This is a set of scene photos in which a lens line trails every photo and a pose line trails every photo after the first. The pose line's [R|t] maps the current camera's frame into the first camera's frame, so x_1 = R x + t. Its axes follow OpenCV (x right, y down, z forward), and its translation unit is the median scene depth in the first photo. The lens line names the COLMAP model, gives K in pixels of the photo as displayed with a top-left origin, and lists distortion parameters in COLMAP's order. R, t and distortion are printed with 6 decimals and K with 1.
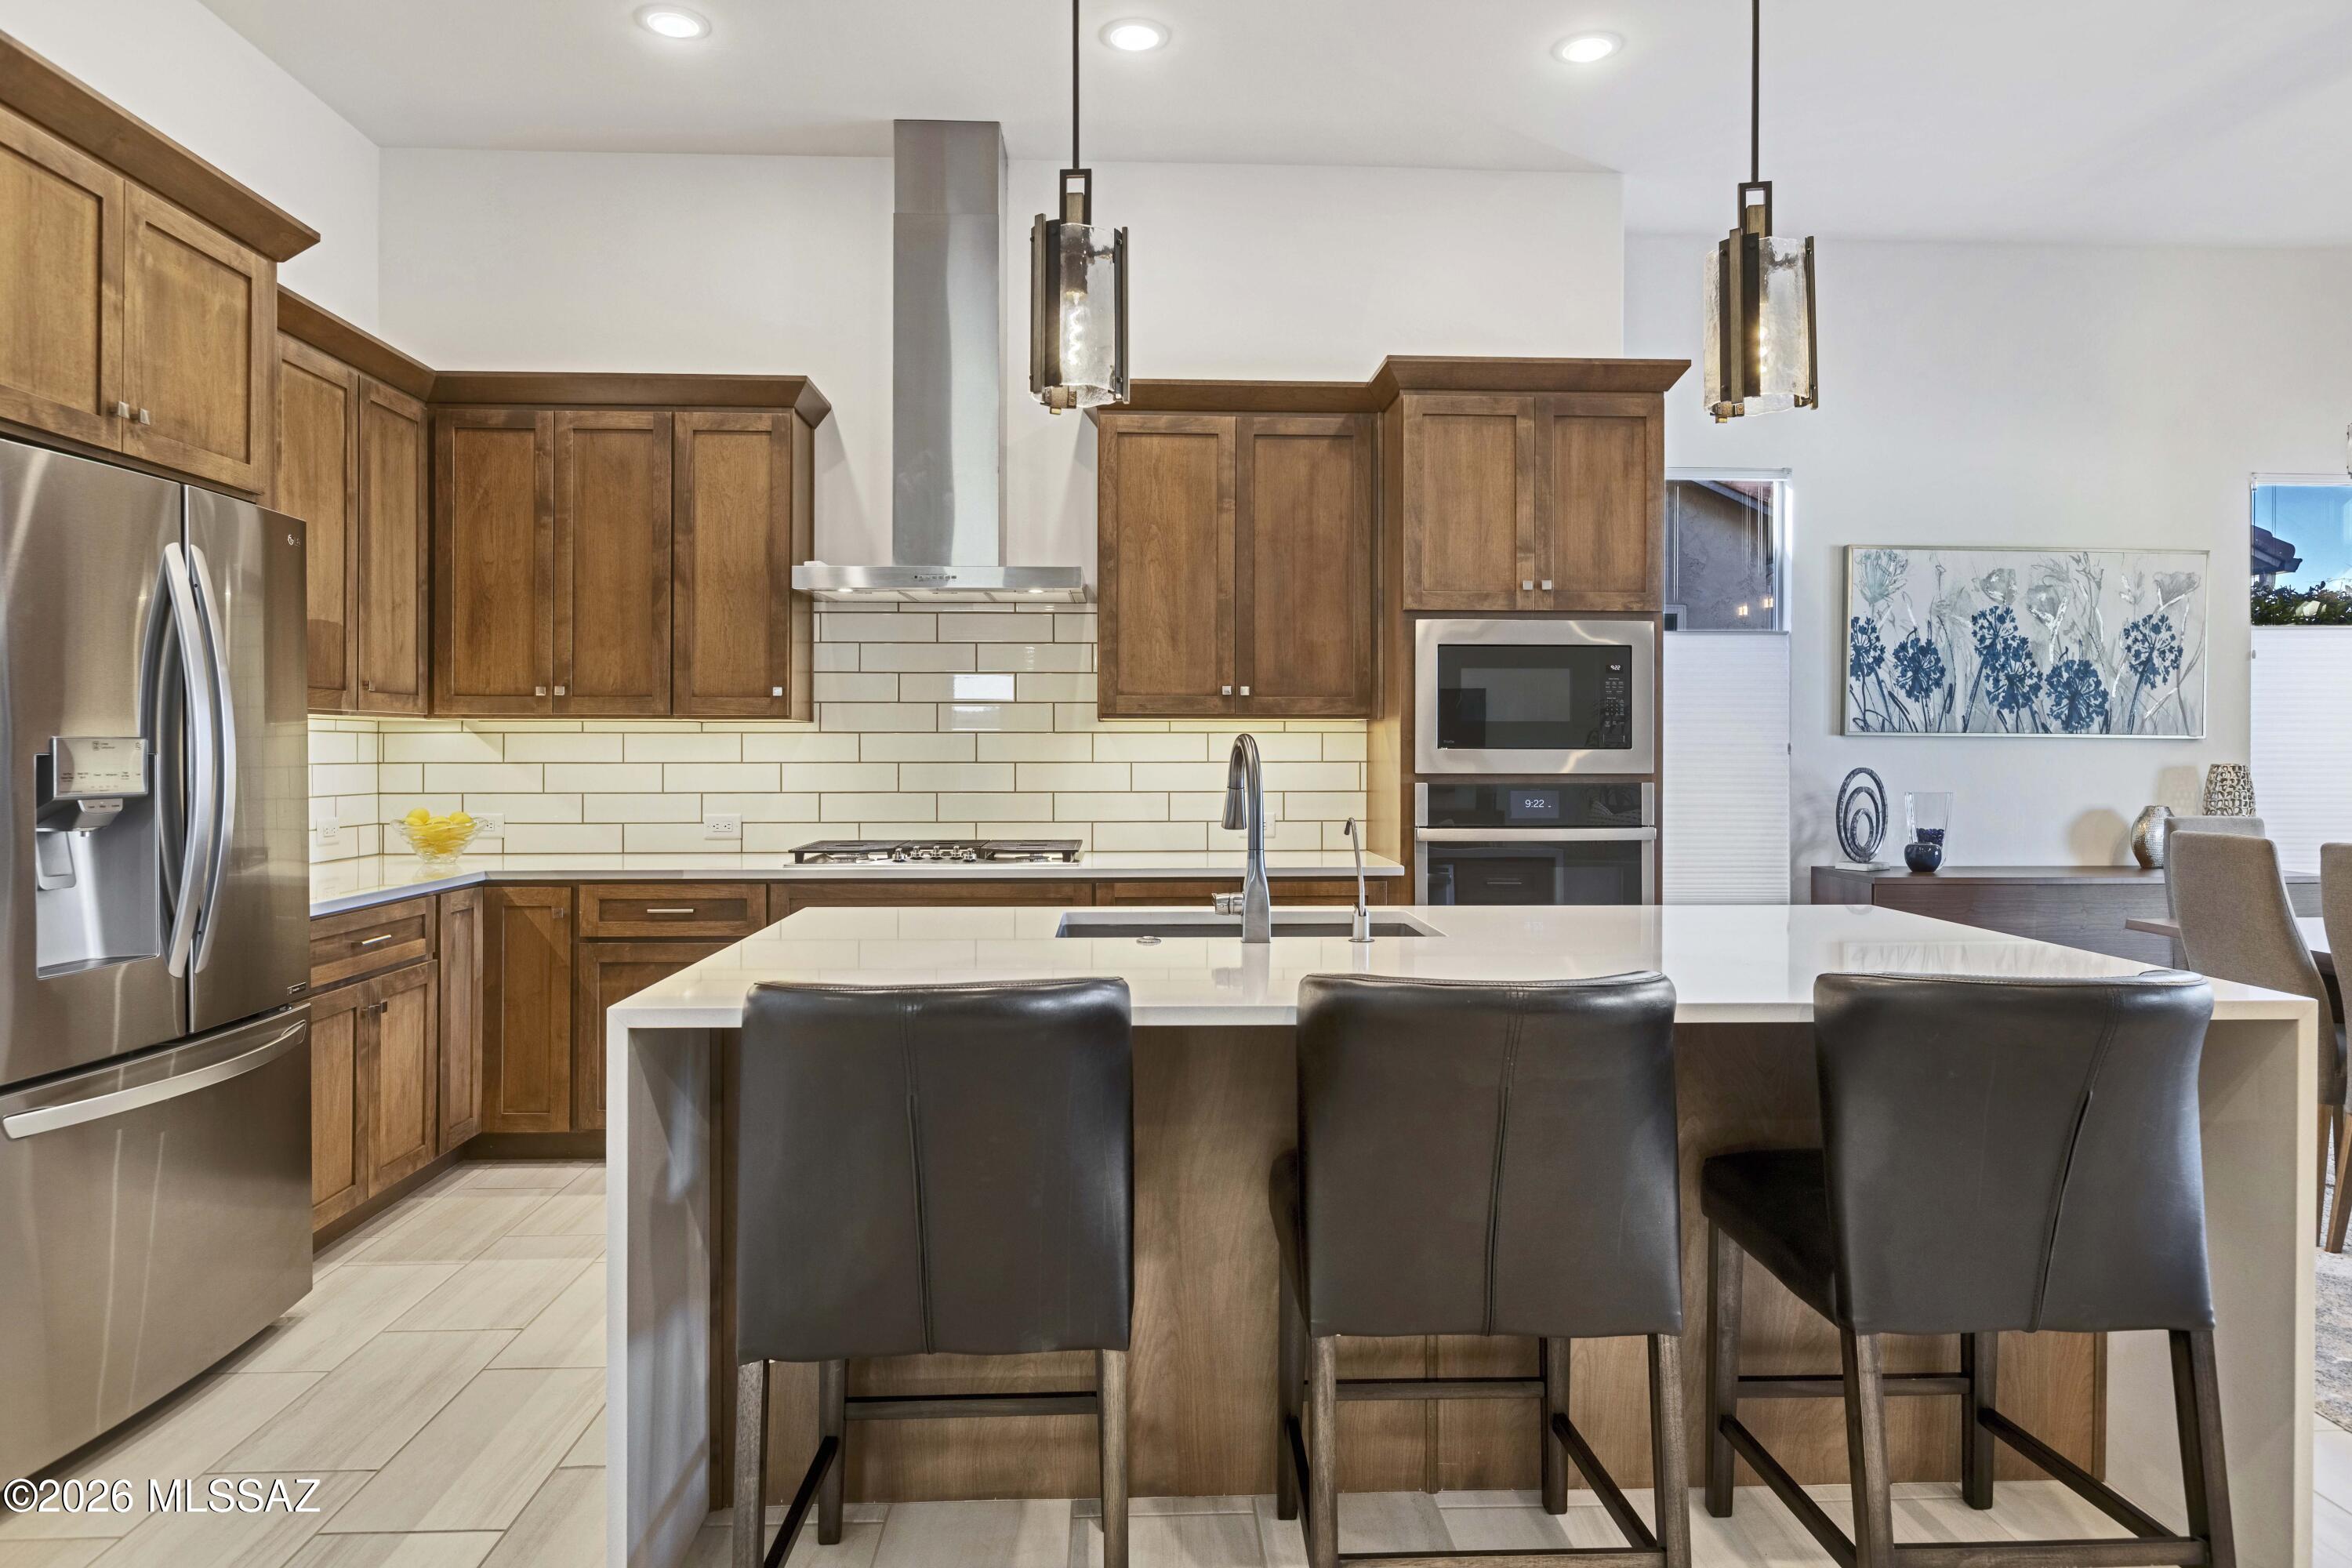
lens RADIAL K [[1410.1, 0, 1180.7], [0, 1410.1, 755.7], [0, 0, 1]] dist [-0.002456, -0.002313]
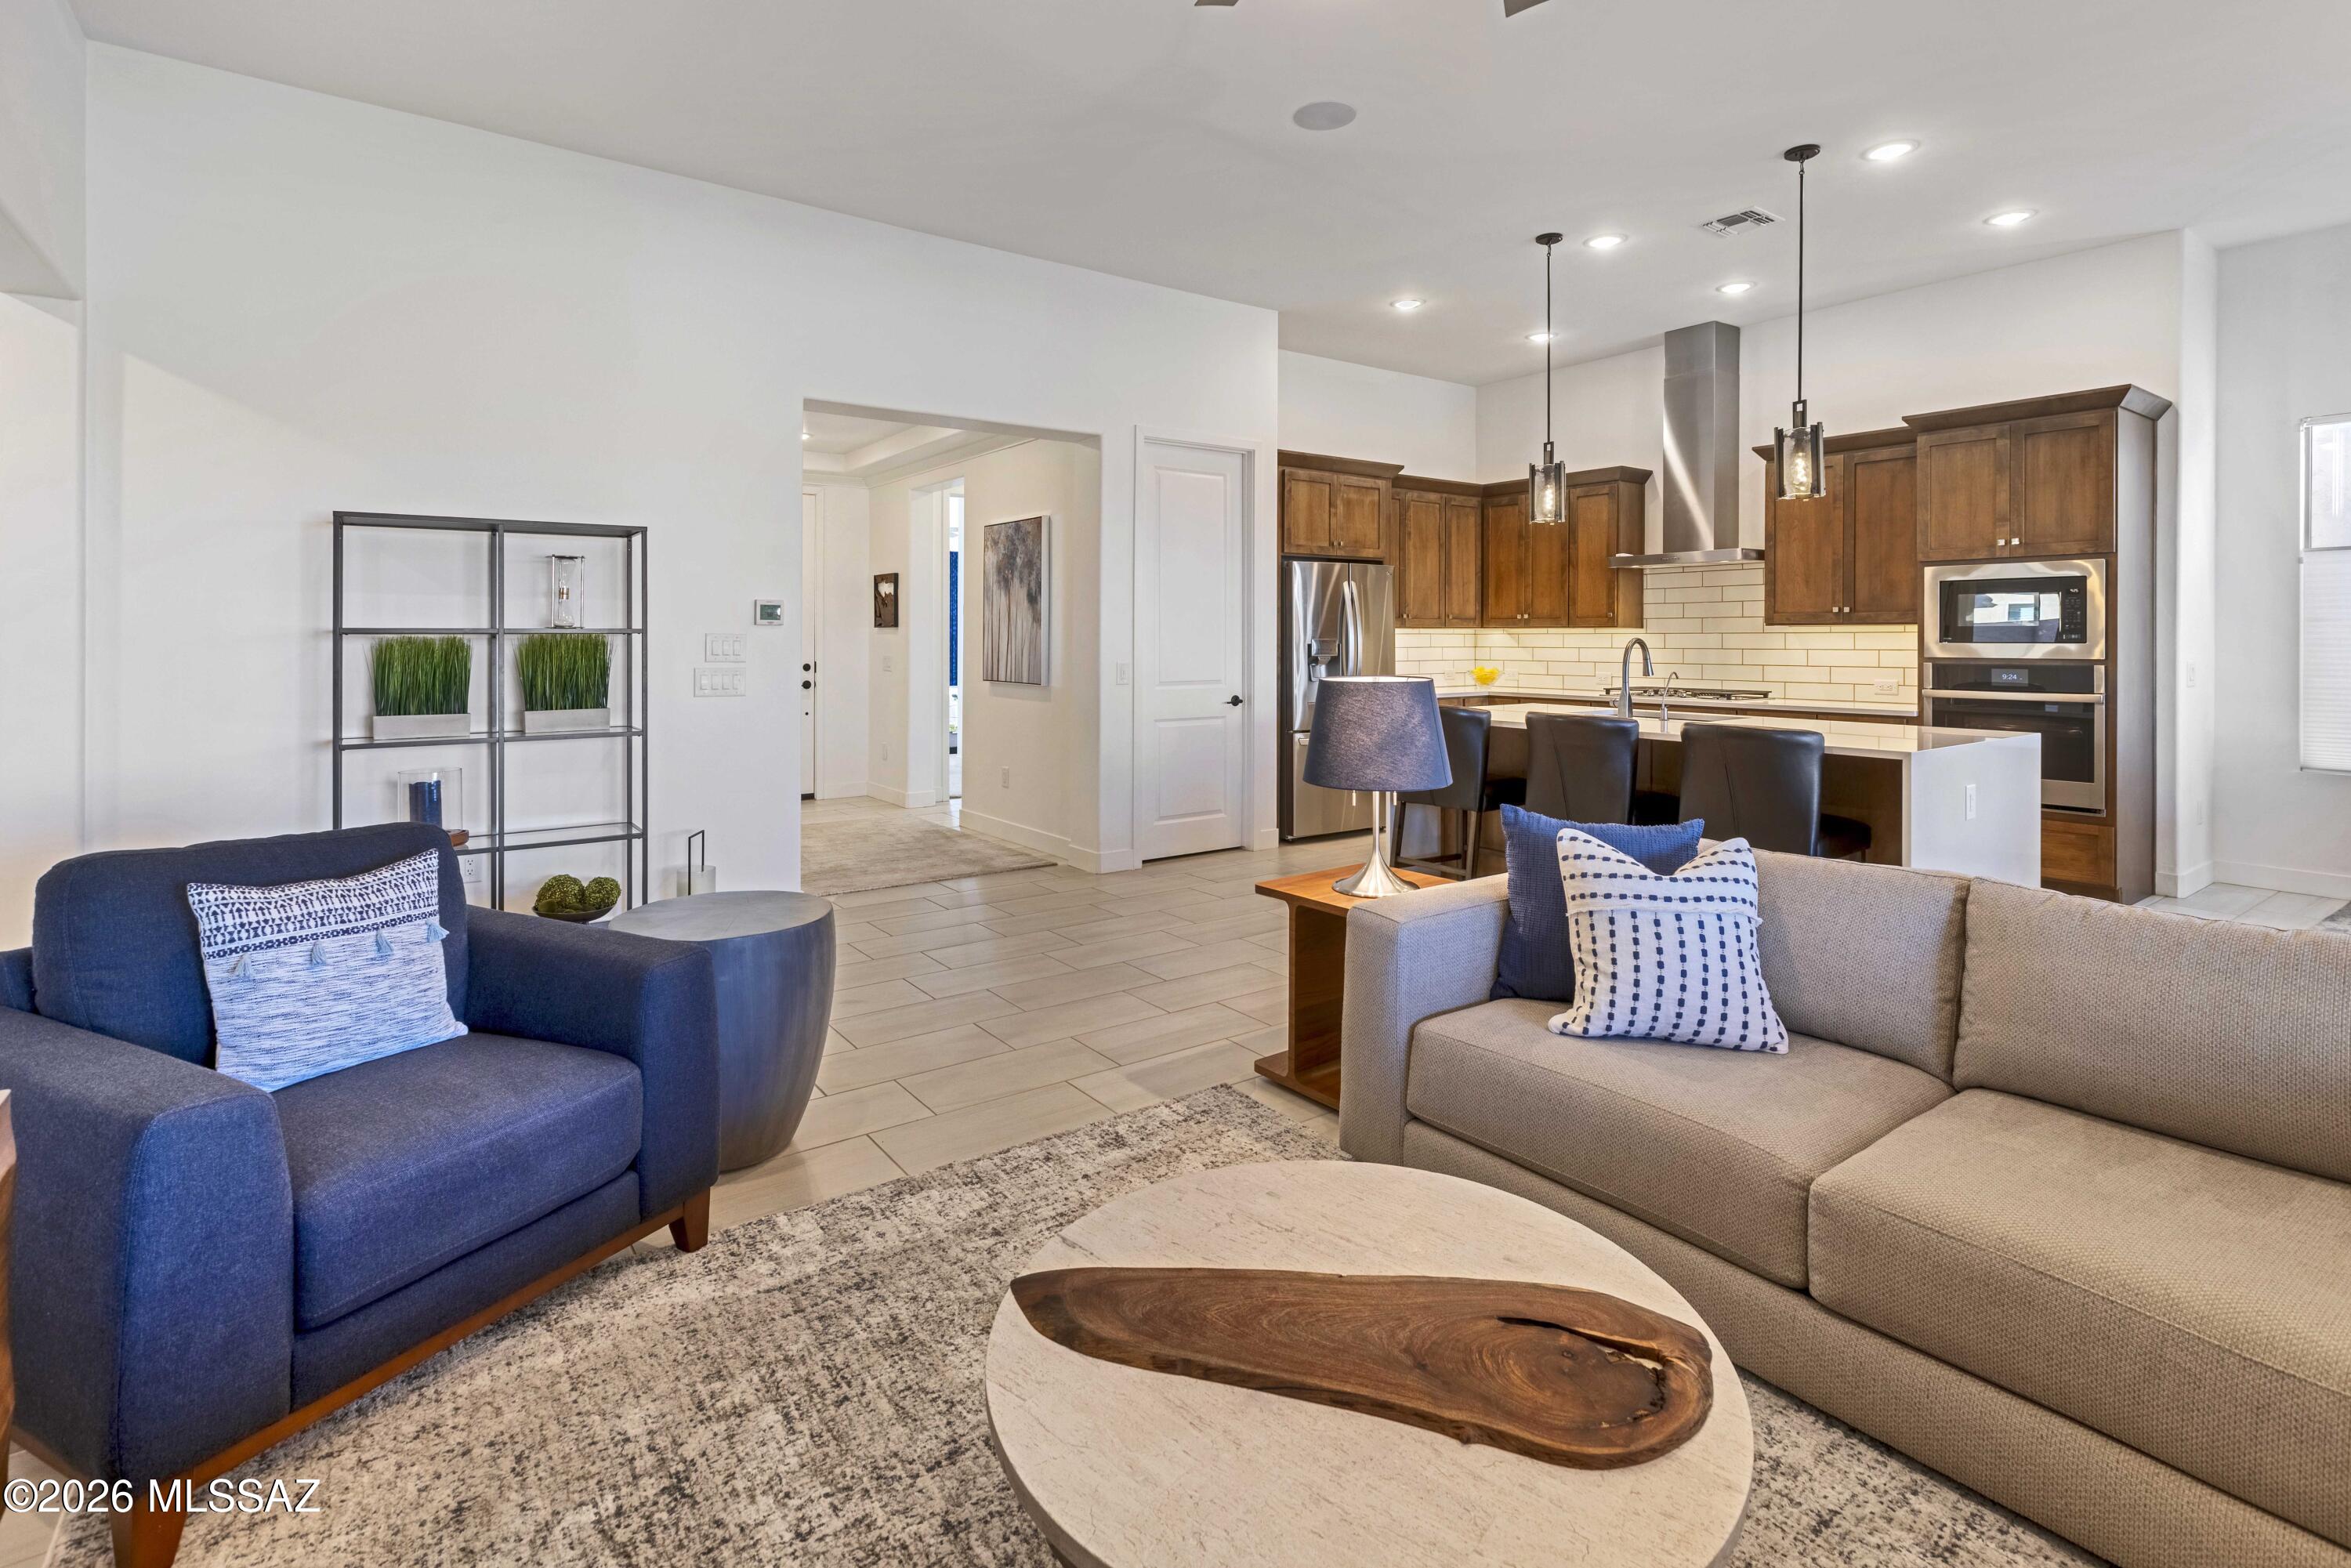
lens RADIAL K [[1125.0, 0, 1172.4], [0, 1125.0, 644.1], [0, 0, 1]] dist [0.001588, 0.000143]
pose [[0.549315, 0.004390, -0.835604, 0.794502], [-0.002889, 0.999990, 0.003354, -0.005116], [0.835611, 0.000571, 0.549322, -0.504316]]
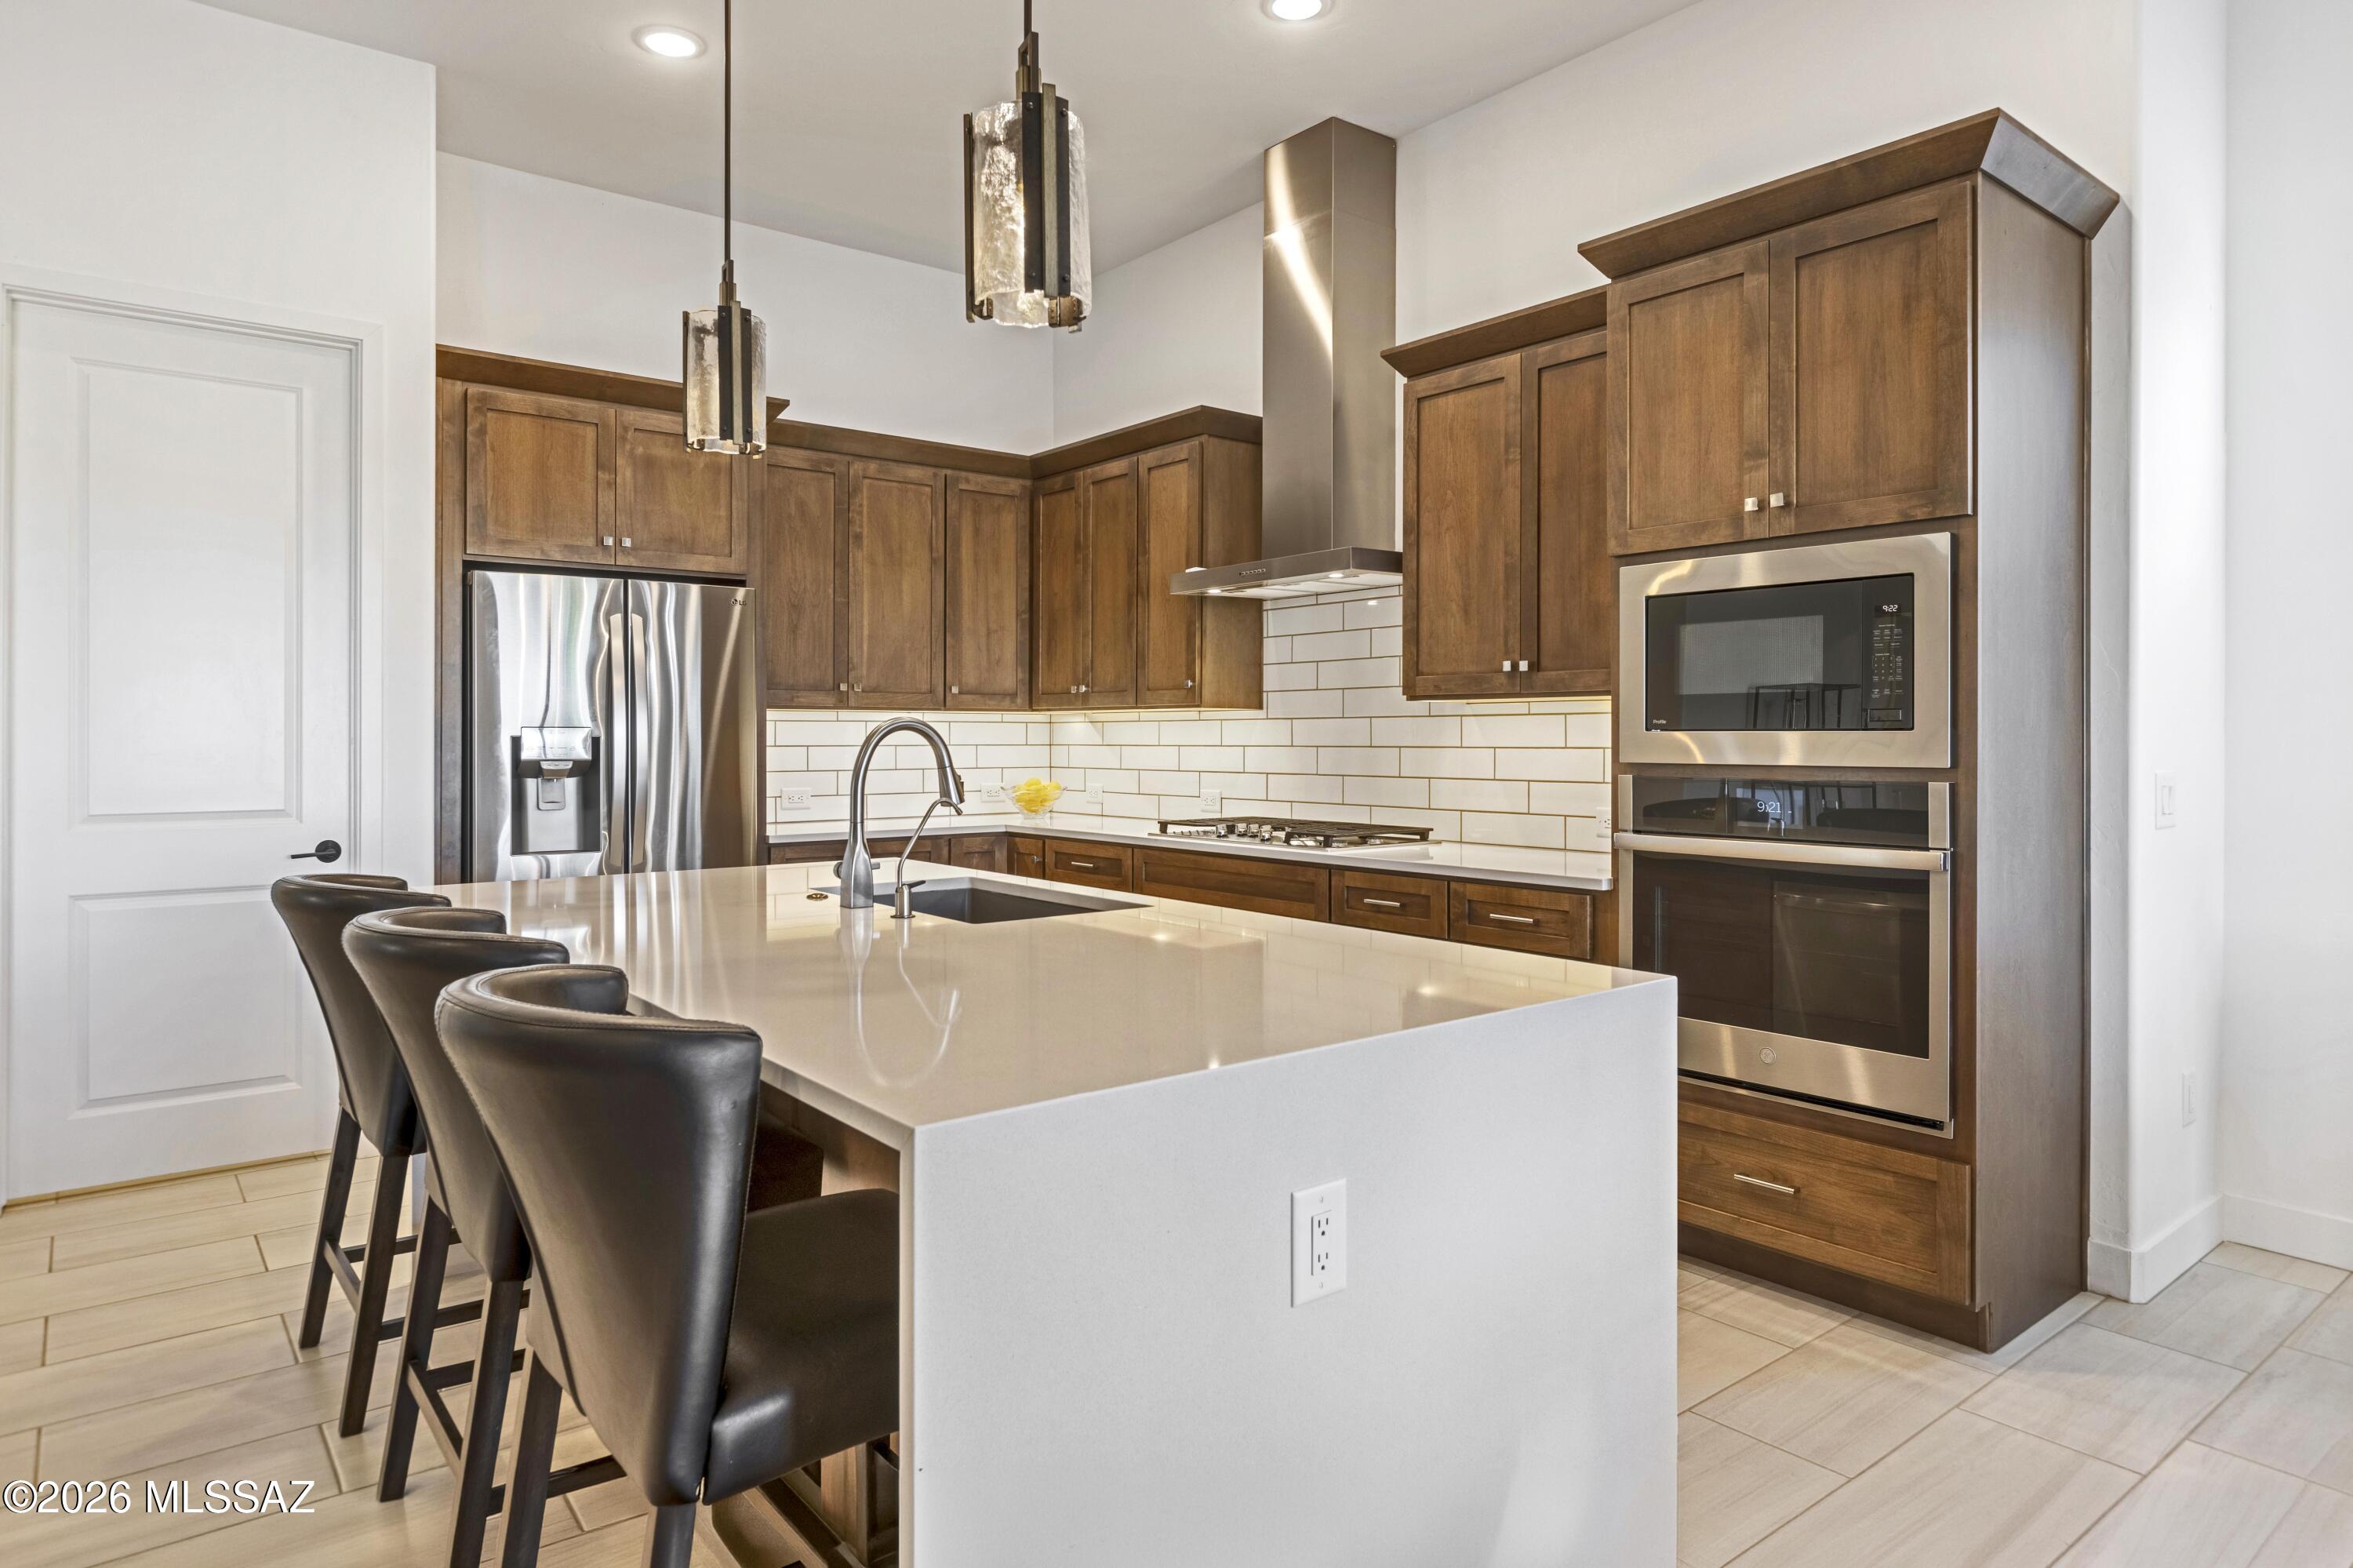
lens RADIAL K [[1379.6, 0, 1176.8], [0, 1379.6, 743.2], [0, 0, 1]] dist [-0.000606, -0.001143]
pose [[0.584146, 0.002749, -0.811644, 0.638630], [-0.003286, 0.999994, 0.001022, 0.001884], [0.811642, 0.002070, 0.584152, 0.342339]]
